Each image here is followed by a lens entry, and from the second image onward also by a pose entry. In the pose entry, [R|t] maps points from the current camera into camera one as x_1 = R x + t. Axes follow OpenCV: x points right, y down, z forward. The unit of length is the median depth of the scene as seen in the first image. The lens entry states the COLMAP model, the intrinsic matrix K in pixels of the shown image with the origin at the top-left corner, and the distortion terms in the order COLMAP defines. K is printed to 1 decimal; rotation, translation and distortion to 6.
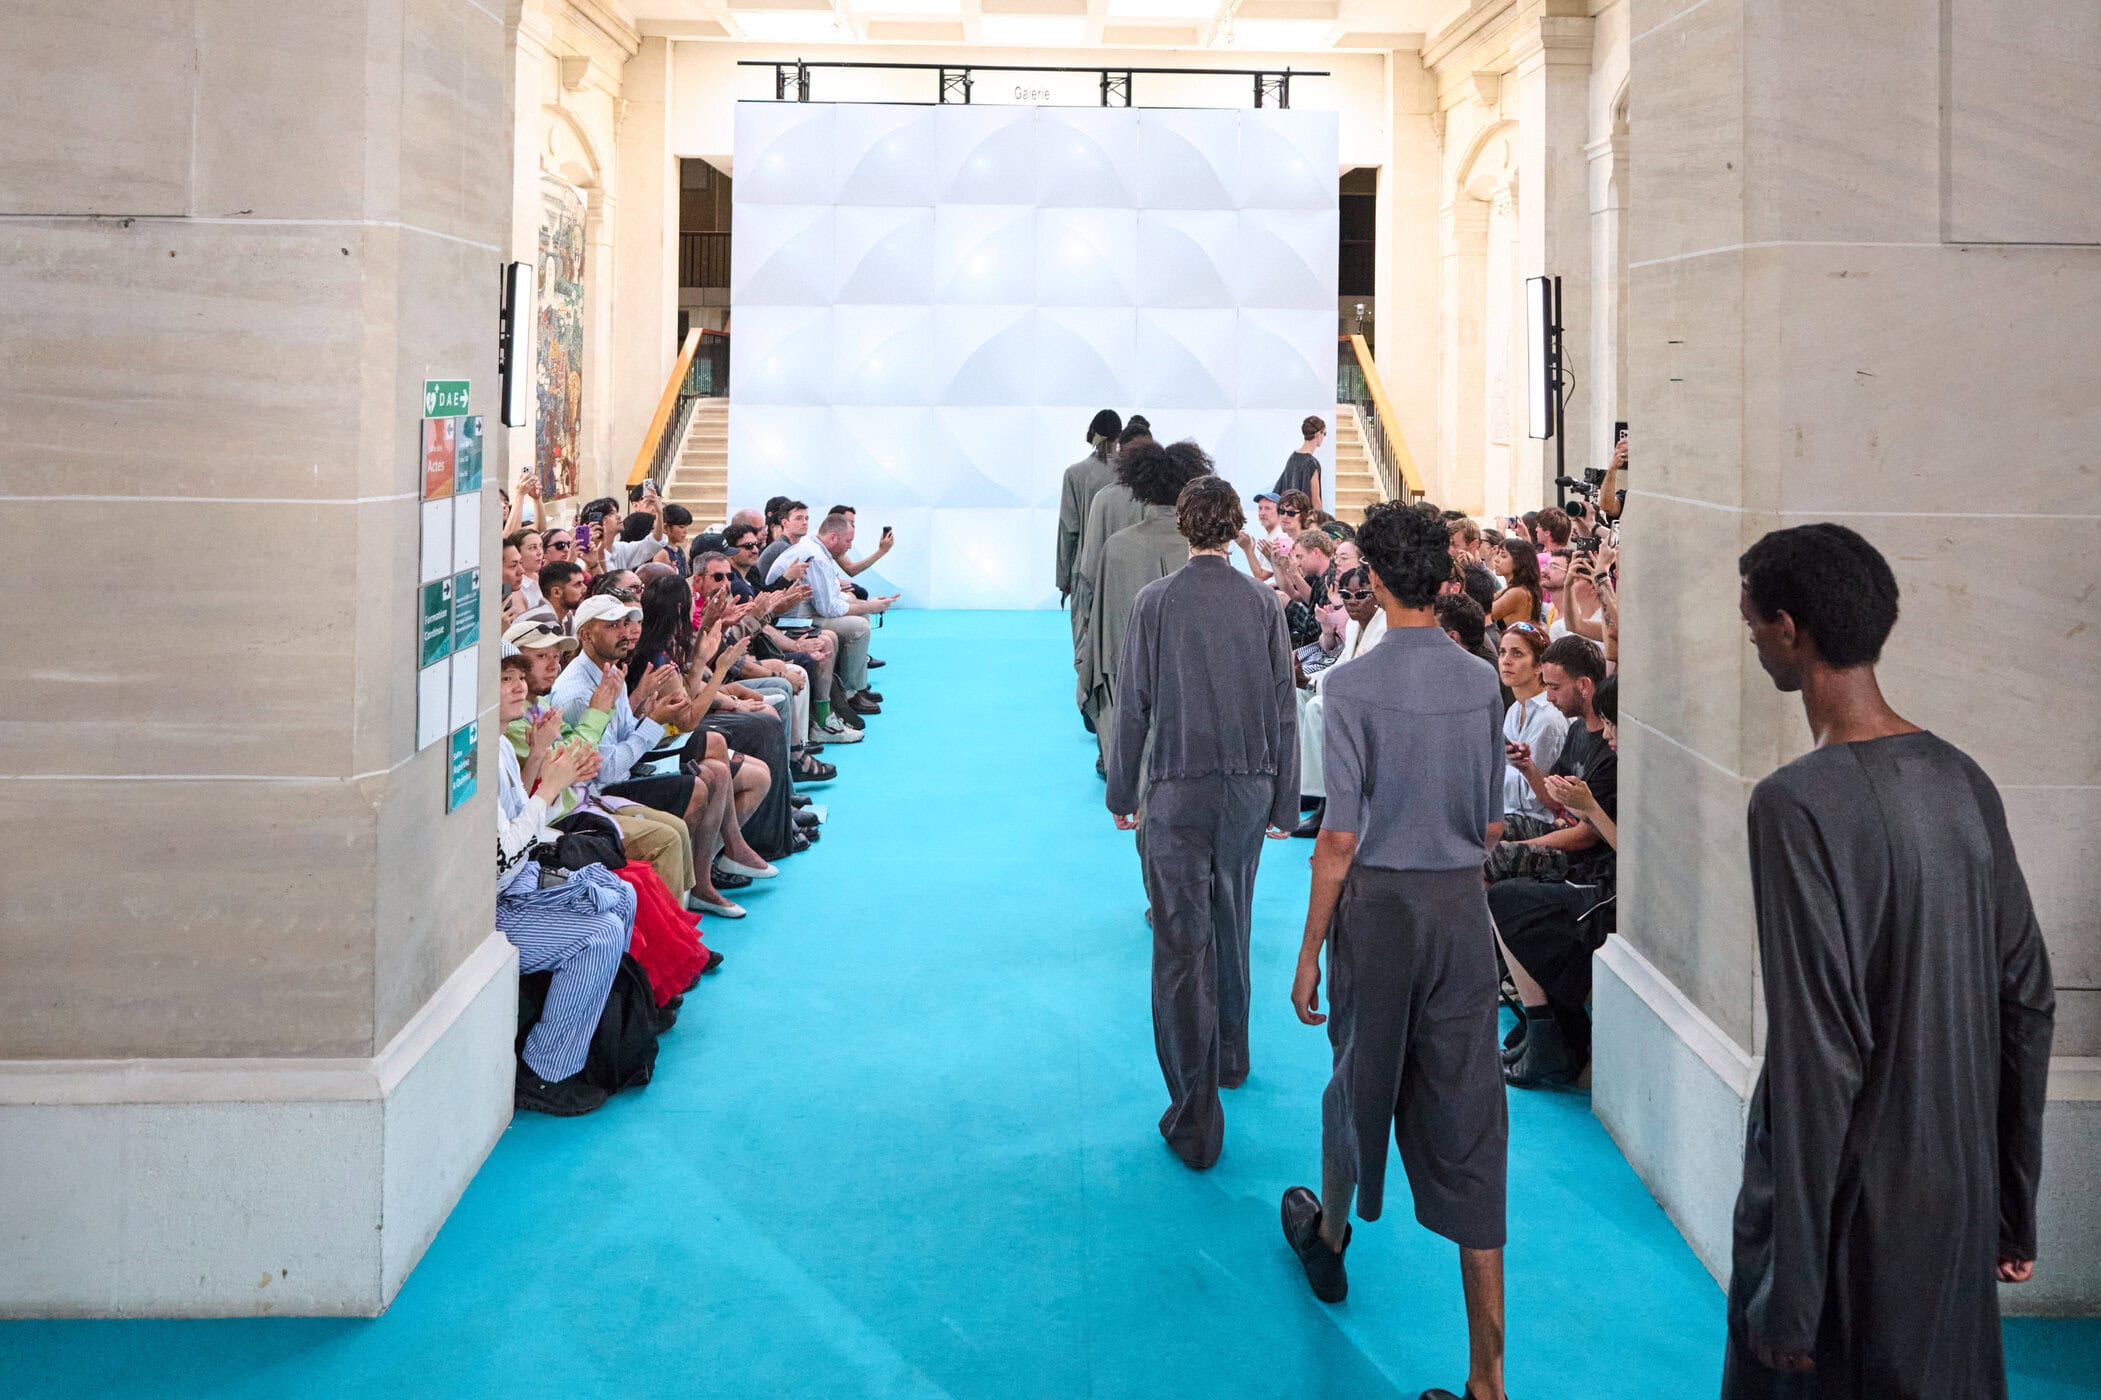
lens RADIAL K [[1489.1, 0, 1062.9], [0, 1489.1, 358.5], [0, 0, 1]] dist [0.000184, 0.003991]
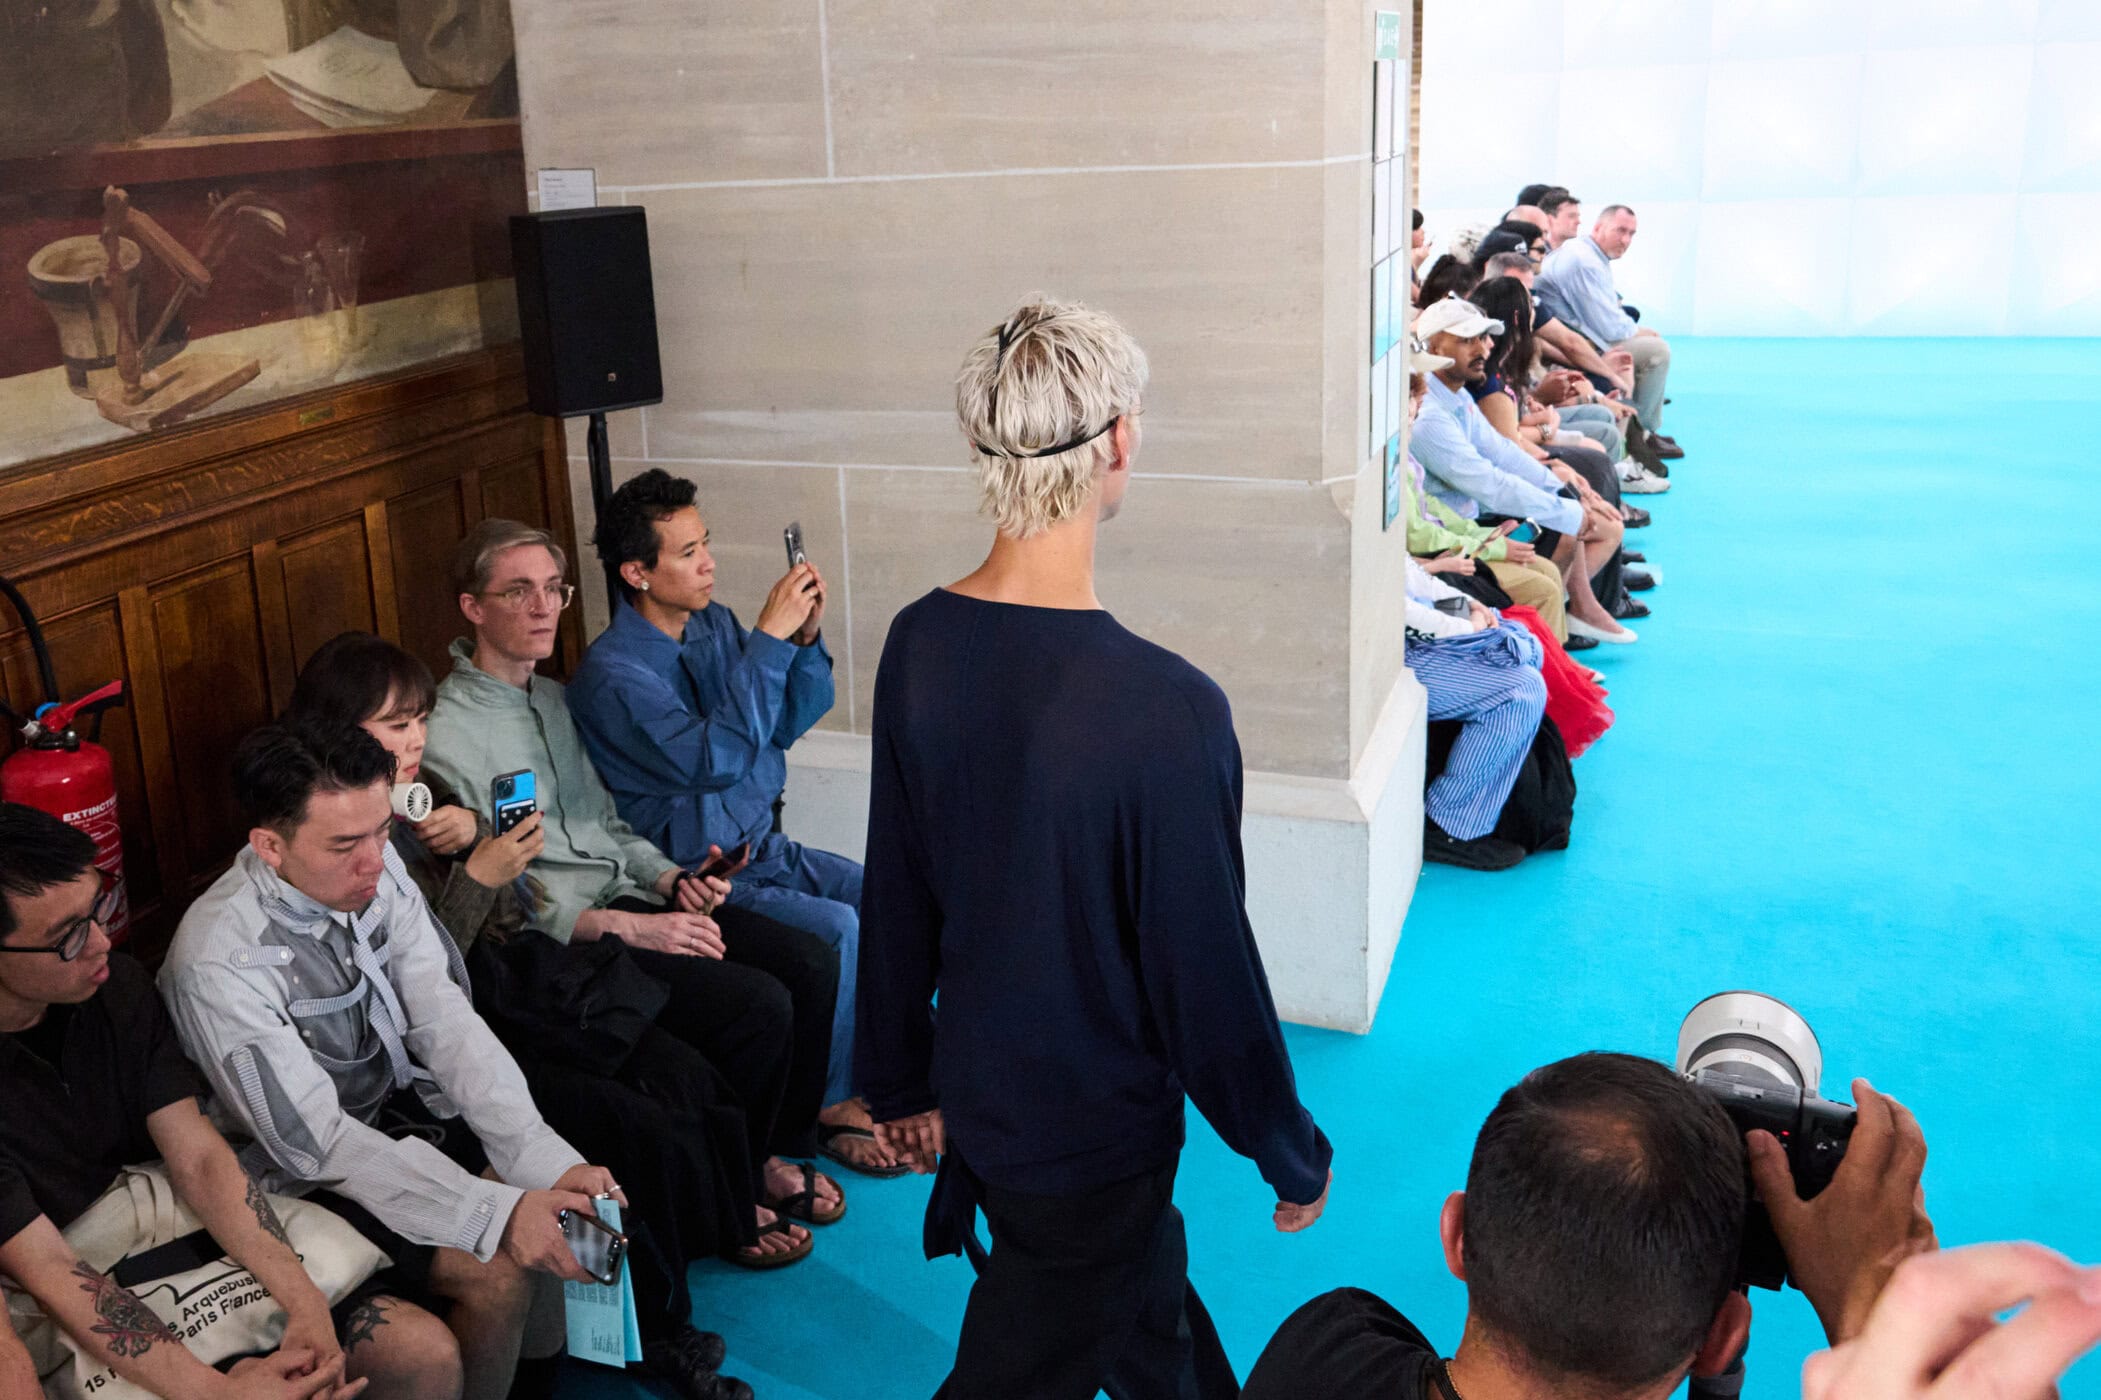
lens RADIAL K [[1795.5, 0, 841.8], [0, 1795.5, 539.5], [0, 0, 1]] dist [-0.004785, -0.000539]
pose [[0.901541, 0.042492, -0.430602, -0.158827], [0.071974, 0.966575, 0.246073, 0.019121], [0.426666, -0.252837, 0.868349, -0.029748]]
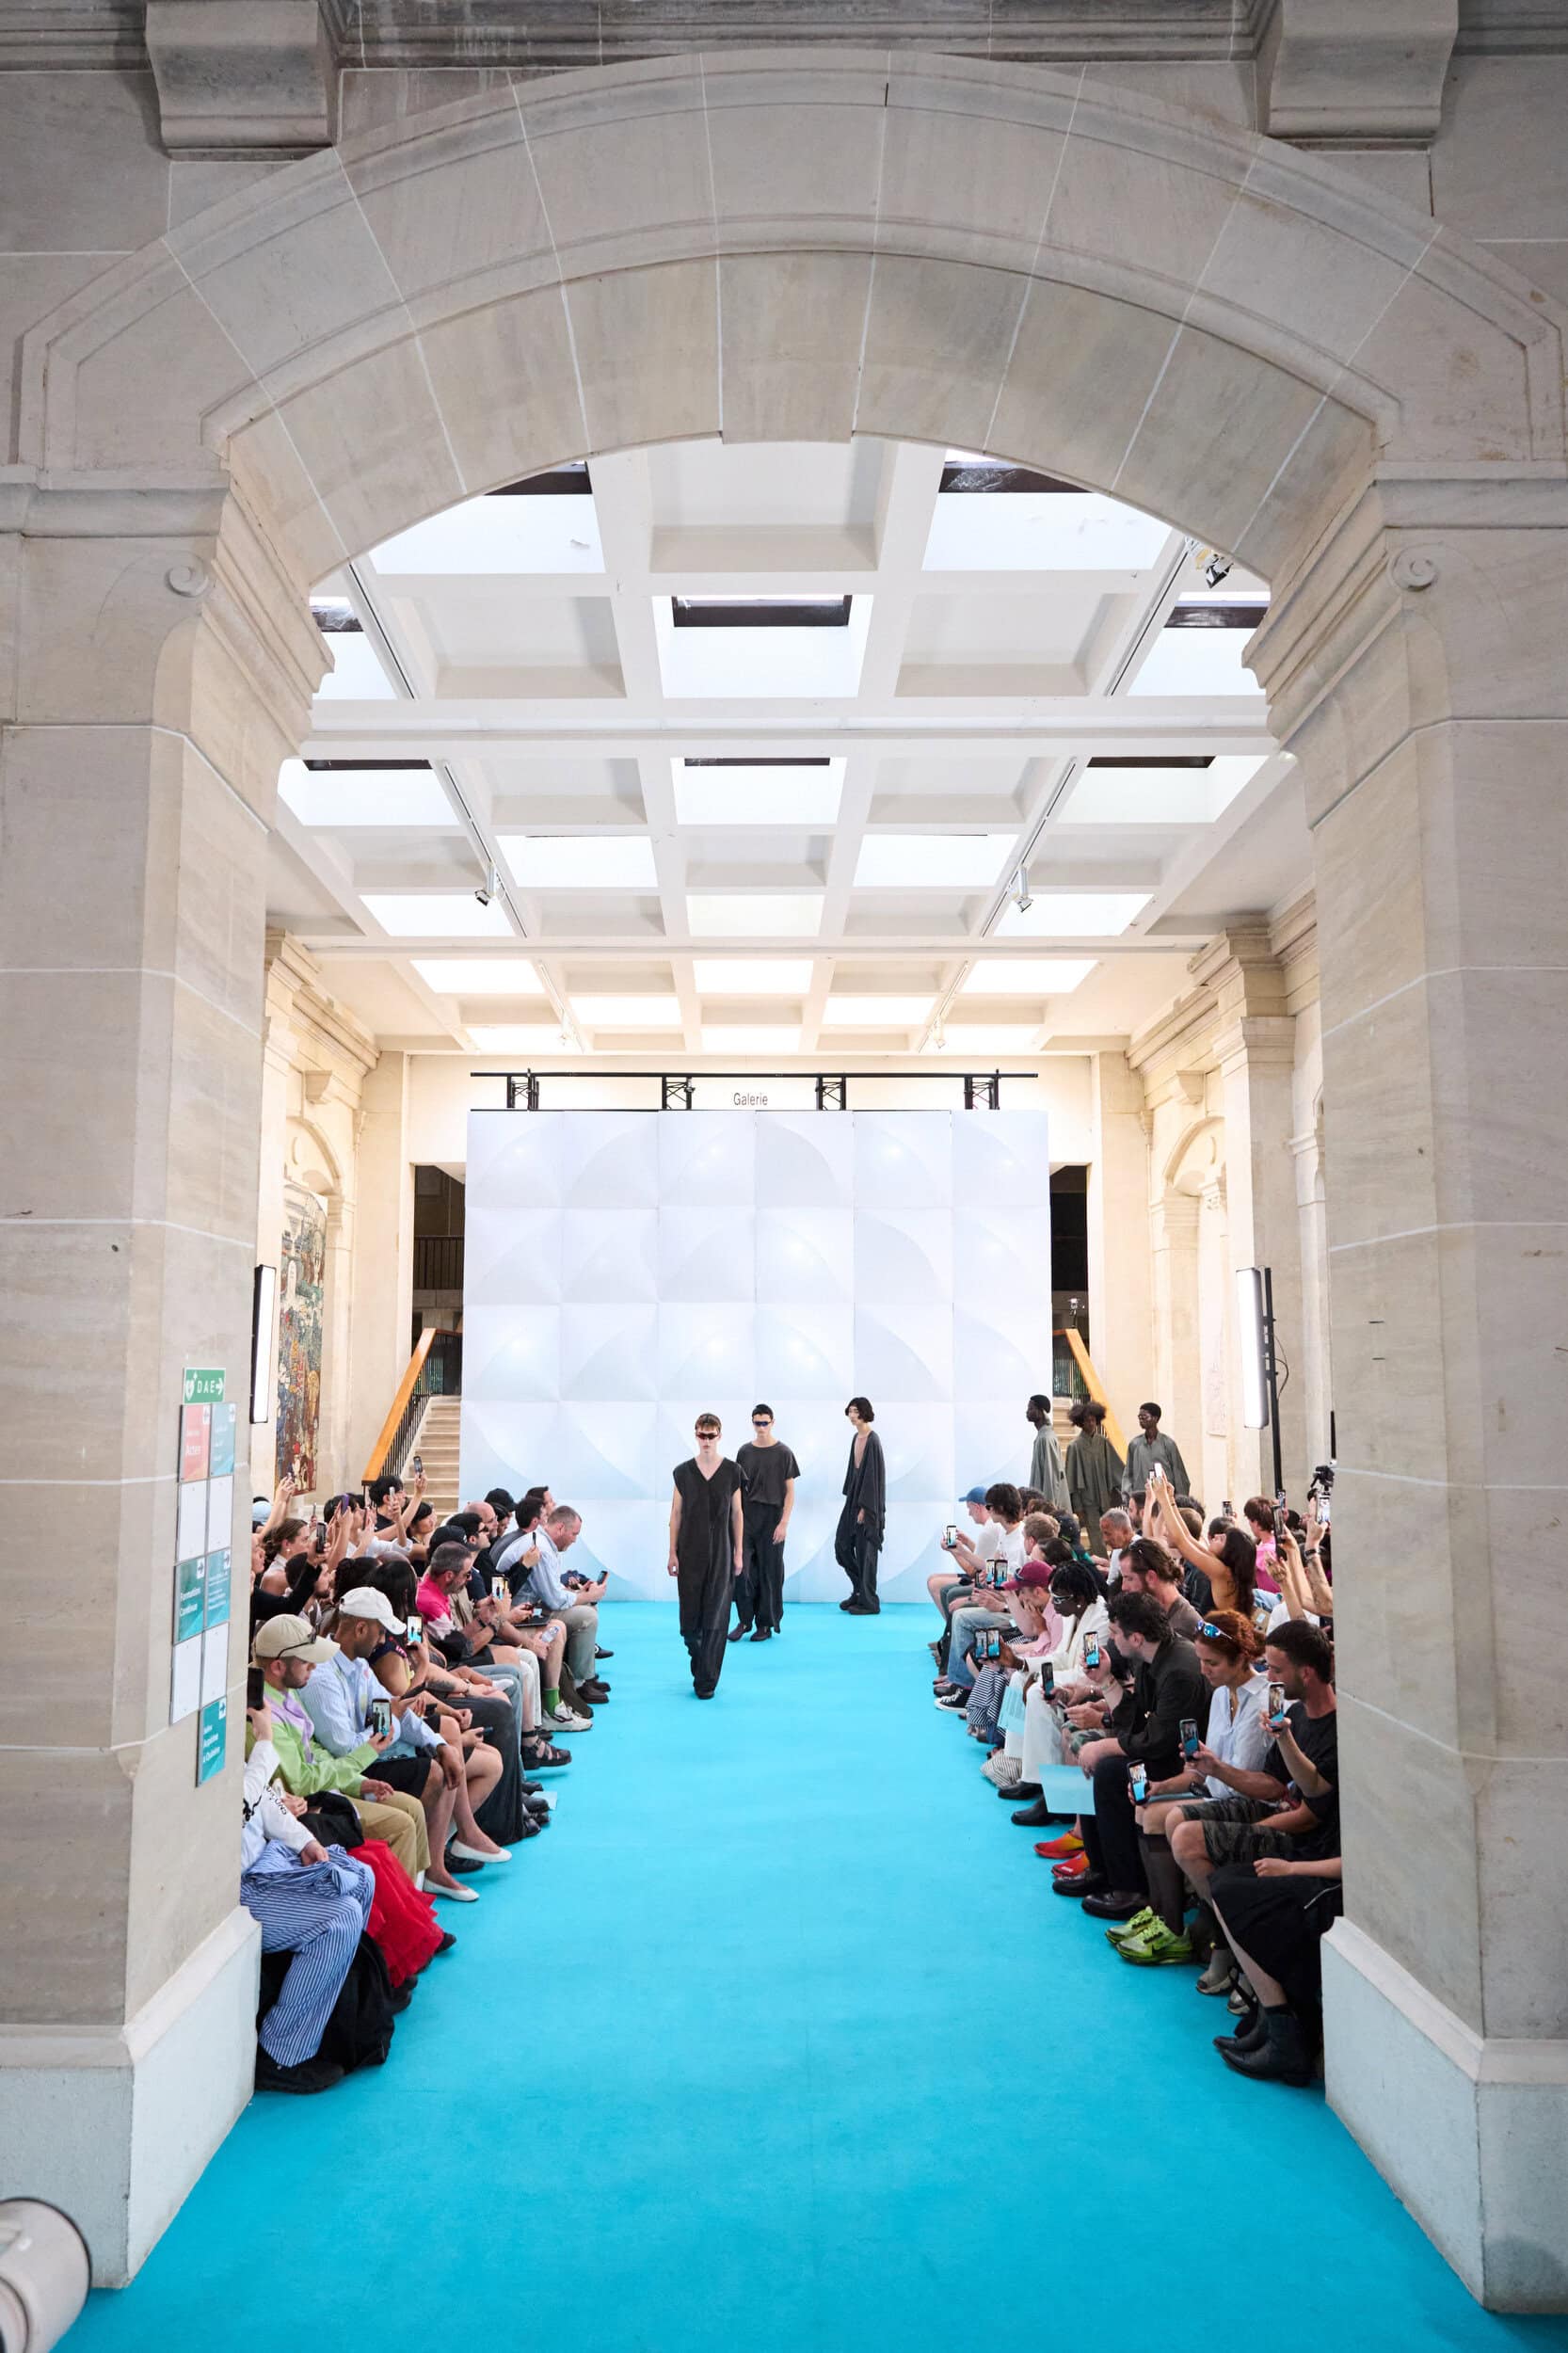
lens RADIAL K [[1455.3, 0, 723.0], [0, 1455.3, 1246.3], [0, 0, 1]] dist [0.001304, 0.003515]
pose [[0.999111, -0.011954, -0.040421, 0.000030], [0.008818, 0.997001, -0.076890, 0.006790], [0.041219, 0.076465, 0.996220, -0.018129]]
